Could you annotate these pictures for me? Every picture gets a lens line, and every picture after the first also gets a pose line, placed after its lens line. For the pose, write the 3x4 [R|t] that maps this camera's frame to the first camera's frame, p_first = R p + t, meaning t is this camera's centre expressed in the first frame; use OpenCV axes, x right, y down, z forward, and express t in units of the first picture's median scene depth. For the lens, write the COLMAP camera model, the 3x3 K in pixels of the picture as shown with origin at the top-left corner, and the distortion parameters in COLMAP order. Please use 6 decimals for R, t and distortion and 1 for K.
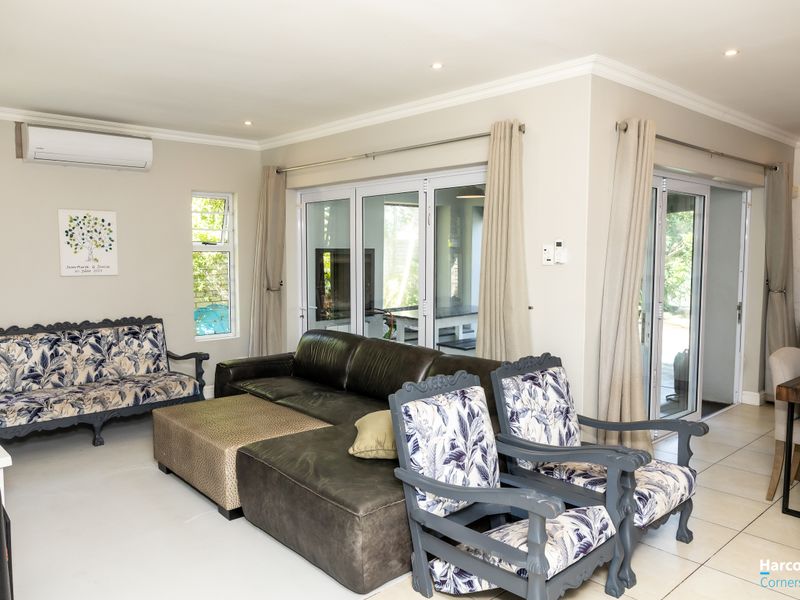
lens RADIAL K [[600.3, 0, 395.9], [0, 600.3, 296.6], [0, 0, 1]] dist [0.002477, 0.005232]
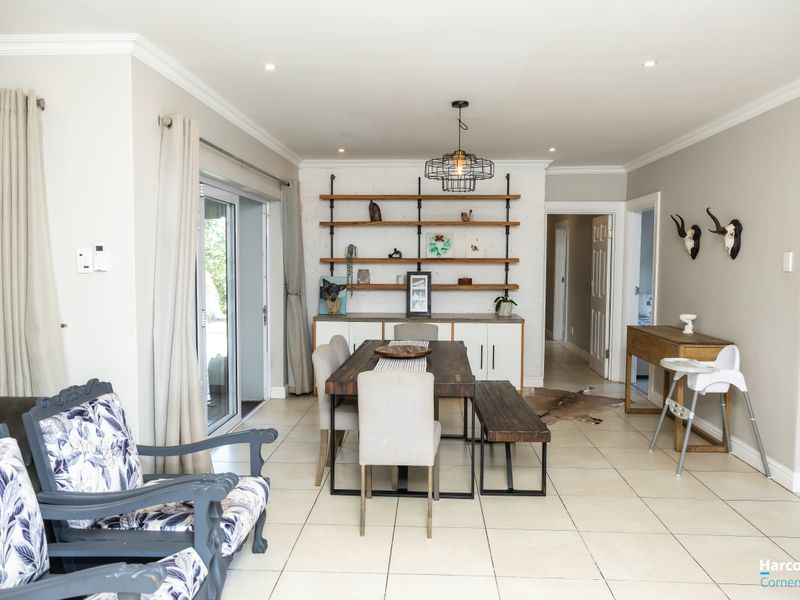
lens RADIAL K [[600.3, 0, 395.9], [0, 600.3, 296.6], [0, 0, 1]] dist [0.002477, 0.005232]
pose [[0.710022, -0.039141, 0.703091, -0.032055], [0.047280, 0.998851, 0.007859, -0.006666], [-0.702591, 0.027662, 0.711056, 0.113919]]
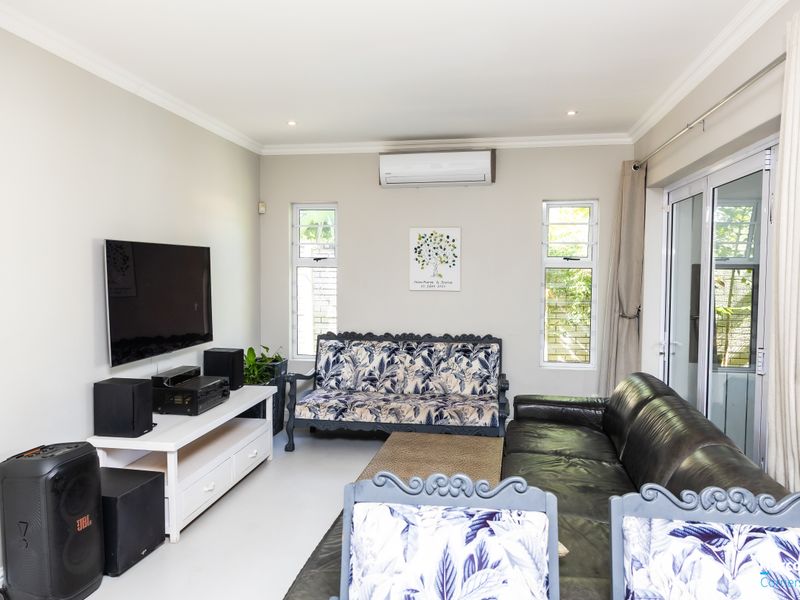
lens RADIAL K [[600.3, 0, 395.9], [0, 600.3, 296.6], [0, 0, 1]] dist [0.002477, 0.005232]
pose [[0.622795, 0.038963, -0.781414, 0.404144], [-0.062933, 0.998018, -0.000395, -0.031541], [0.779850, 0.049423, 0.624013, 0.476225]]
